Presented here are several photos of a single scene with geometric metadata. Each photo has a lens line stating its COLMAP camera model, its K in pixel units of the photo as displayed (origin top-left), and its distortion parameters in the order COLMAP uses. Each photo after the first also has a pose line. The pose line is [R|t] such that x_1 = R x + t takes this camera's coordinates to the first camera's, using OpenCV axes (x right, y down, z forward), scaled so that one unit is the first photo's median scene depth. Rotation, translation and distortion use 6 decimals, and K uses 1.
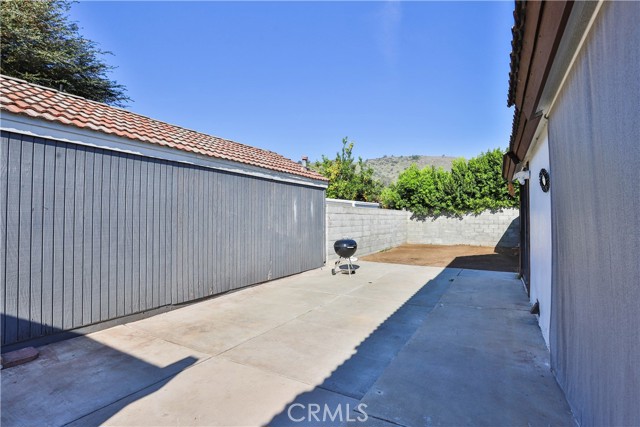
lens RADIAL K [[308.2, 0, 318.6], [0, 308.2, 212.9], [0, 0, 1]] dist [-0.021772, 0.002156]
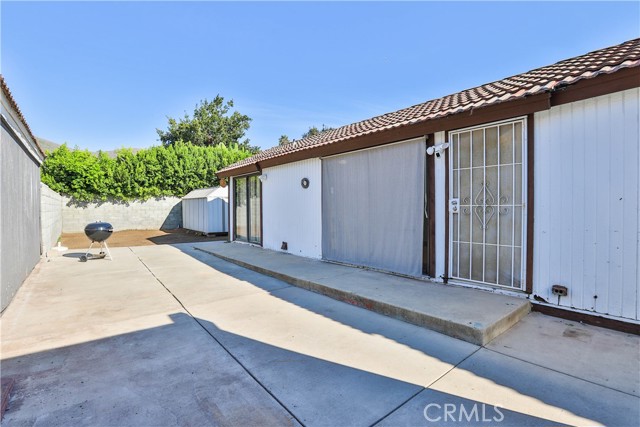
lens RADIAL K [[308.2, 0, 315.1], [0, 308.2, 212.4], [0, 0, 1]] dist [-0.021772, 0.002156]
pose [[0.356037, -0.013900, 0.934369, -0.304453], [-0.013283, 0.999713, 0.019933, 0.014494], [-0.934377, -0.019508, 0.355750, 0.023607]]
